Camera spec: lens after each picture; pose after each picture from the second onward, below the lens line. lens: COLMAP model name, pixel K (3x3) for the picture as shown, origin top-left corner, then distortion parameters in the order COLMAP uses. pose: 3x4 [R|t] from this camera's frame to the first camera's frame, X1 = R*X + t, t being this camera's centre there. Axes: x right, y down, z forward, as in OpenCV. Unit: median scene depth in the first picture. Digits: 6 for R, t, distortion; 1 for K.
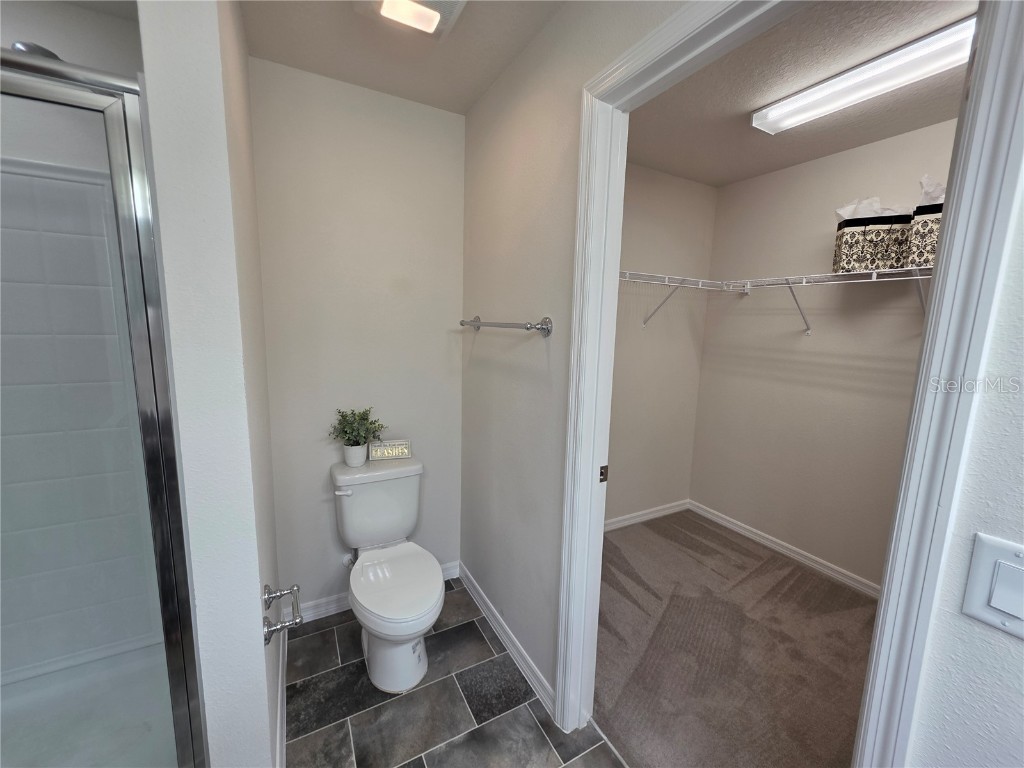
lens RADIAL K [[410.1, 0, 514.9], [0, 410.1, 380.6], [0, 0, 1]] dist [0.000475, -0.000257]
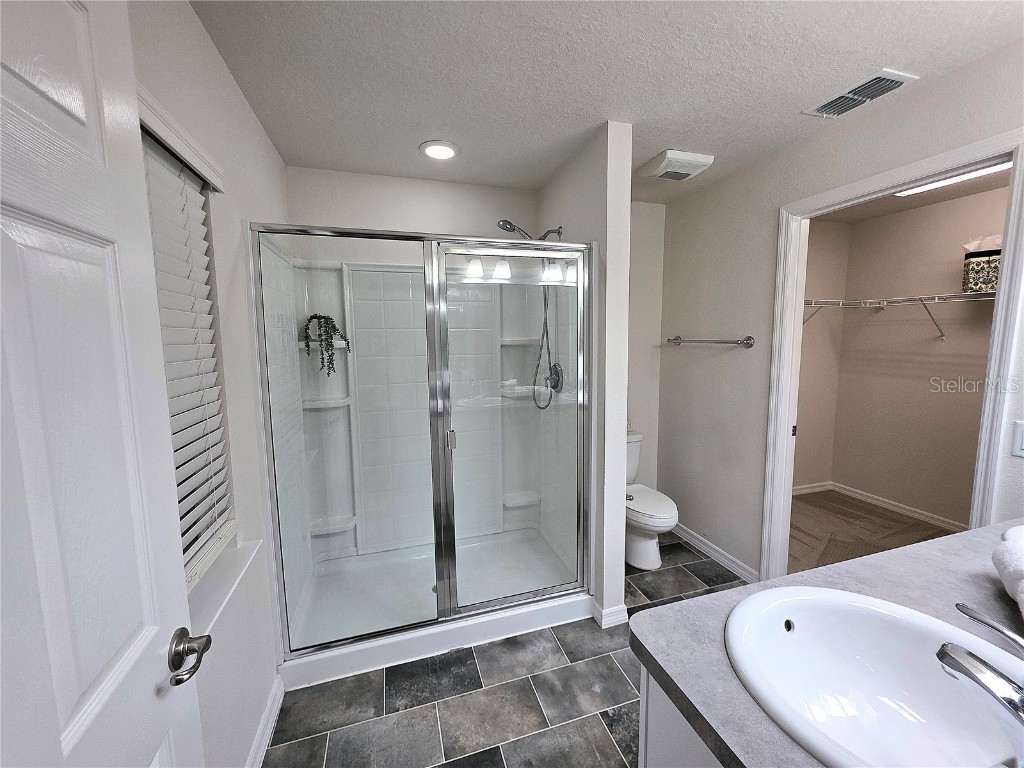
lens RADIAL K [[410.1, 0, 514.9], [0, 410.1, 380.6], [0, 0, 1]] dist [0.000475, -0.000257]
pose [[0.980167, -0.014590, -0.197637, -0.343996], [0.007616, 0.999323, -0.035997, 0.049302], [0.198028, 0.033778, 0.979614, -0.519698]]
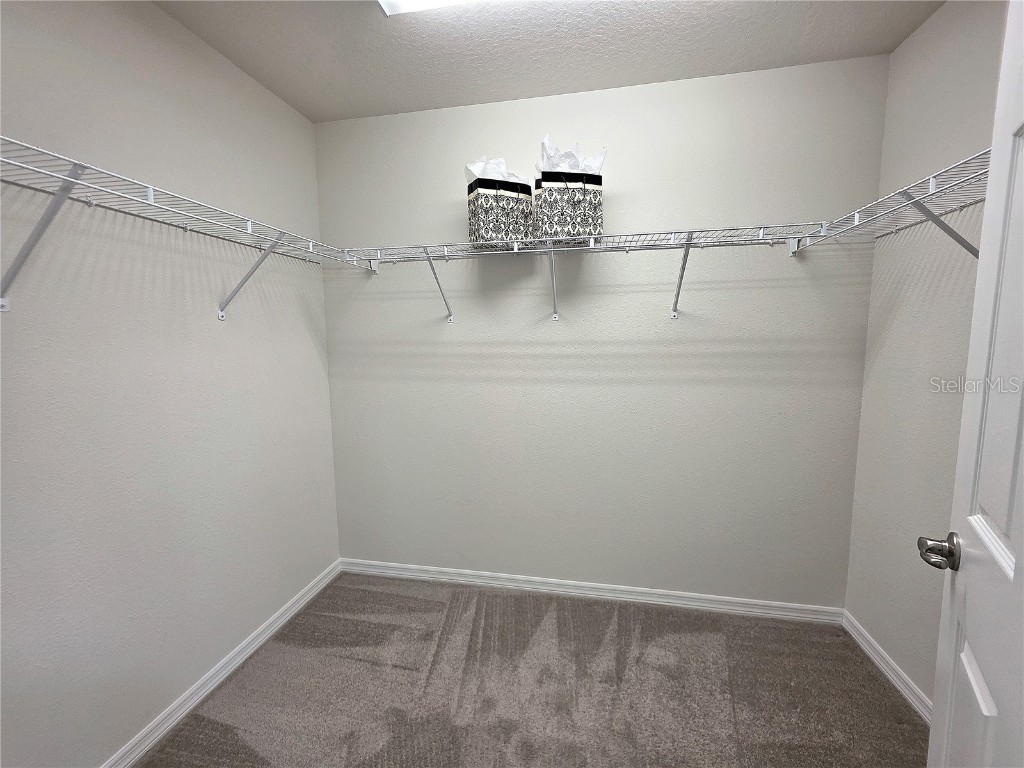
lens RADIAL K [[410.1, 0, 514.9], [0, 410.1, 380.6], [0, 0, 1]] dist [0.000475, -0.000257]
pose [[0.639527, -0.117878, 0.759677, 0.163195], [0.135997, 0.989937, 0.039119, -0.007924], [-0.756644, 0.078296, 0.649122, 0.408003]]
